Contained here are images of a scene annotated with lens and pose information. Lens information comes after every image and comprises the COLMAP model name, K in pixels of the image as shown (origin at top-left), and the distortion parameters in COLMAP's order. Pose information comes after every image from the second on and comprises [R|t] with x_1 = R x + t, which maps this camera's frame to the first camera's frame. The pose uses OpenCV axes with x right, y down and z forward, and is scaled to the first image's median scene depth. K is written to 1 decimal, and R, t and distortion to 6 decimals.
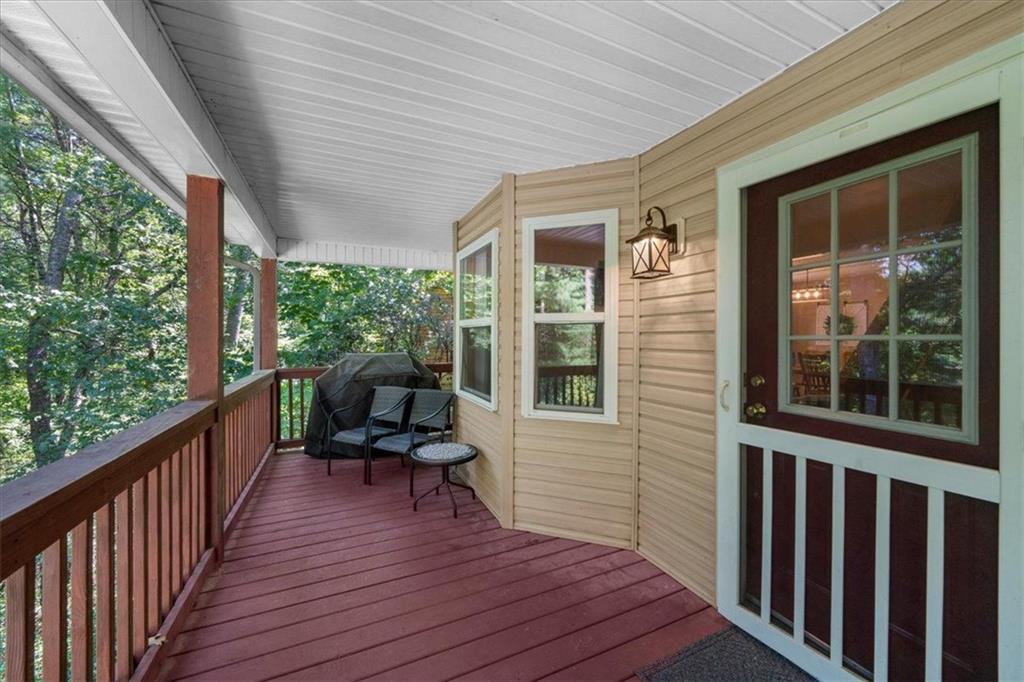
lens RADIAL K [[393.2, 0, 512.0], [0, 393.2, 341.0], [0, 0, 1]] dist [0.001226, -0.000021]
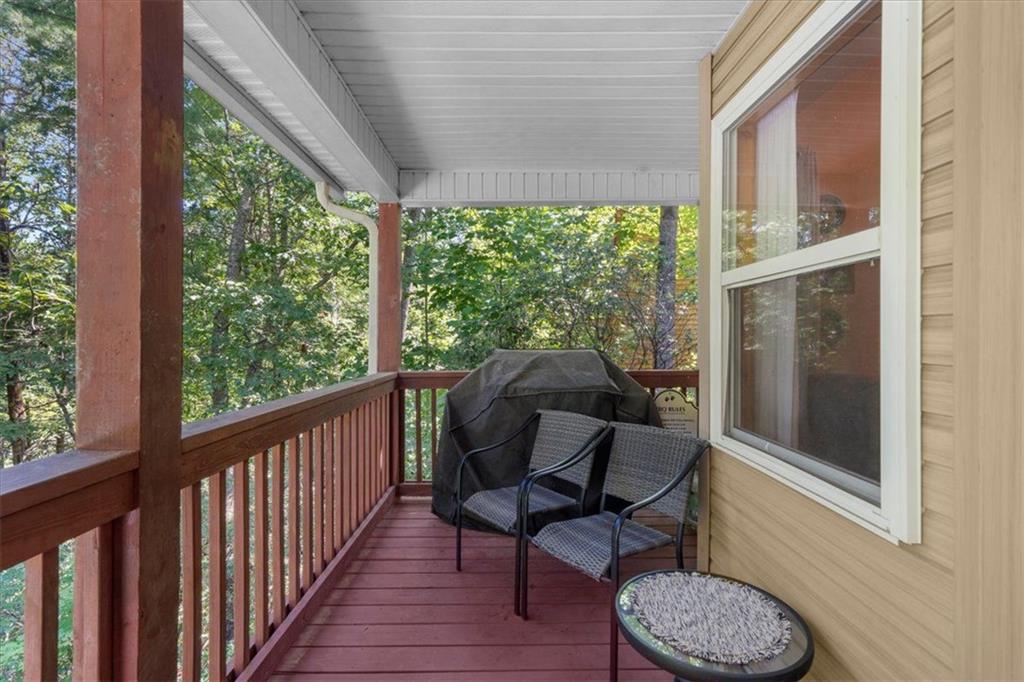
lens RADIAL K [[424.8, 0, 512.0], [0, 424.8, 341.0], [0, 0, 1]] dist [-0.000353, -0.000023]
pose [[0.907704, 0.001240, -0.419608, -0.134985], [-0.004361, 0.999970, -0.006479, 0.023431], [0.419587, 0.007711, 0.907682, 0.445698]]
